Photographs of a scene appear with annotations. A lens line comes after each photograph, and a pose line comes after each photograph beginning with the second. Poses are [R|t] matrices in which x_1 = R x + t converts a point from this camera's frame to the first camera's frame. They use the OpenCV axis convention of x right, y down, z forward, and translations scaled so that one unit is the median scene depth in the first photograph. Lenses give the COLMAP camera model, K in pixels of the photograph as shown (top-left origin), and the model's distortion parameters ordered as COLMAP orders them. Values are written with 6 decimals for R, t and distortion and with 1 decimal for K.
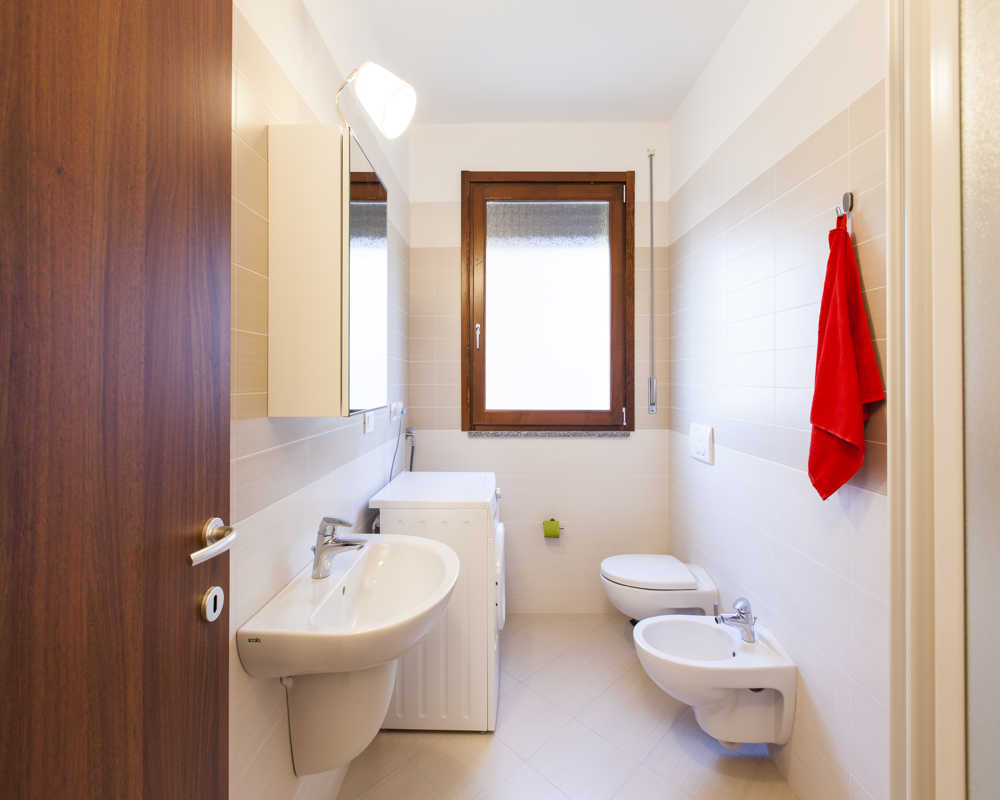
lens RADIAL K [[464.0, 0, 513.8], [0, 464.0, 374.3], [0, 0, 1]] dist [0.000545, -0.000081]
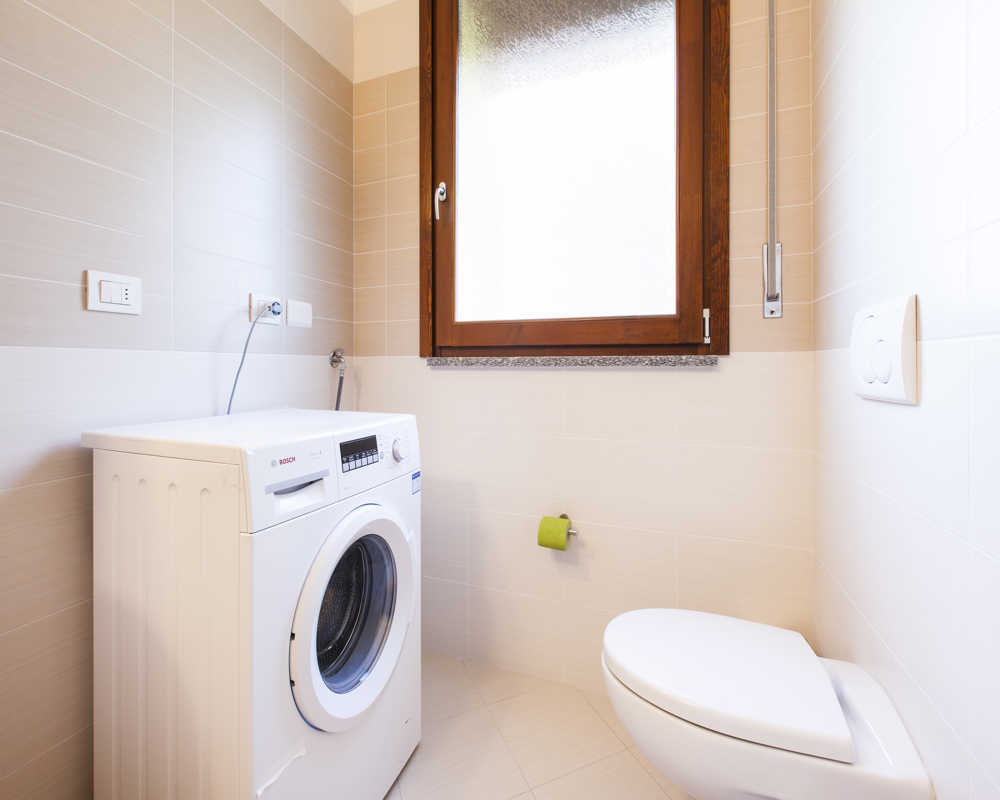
lens RADIAL K [[461.5, 0, 499.7], [0, 461.5, 366.8], [0, 0, 1]] dist [-0.002237, -0.000636]
pose [[0.927230, -0.001887, -0.374486, 0.219544], [0.005145, 0.999957, 0.007701, 0.130706], [0.374456, -0.009067, 0.927200, 0.463347]]
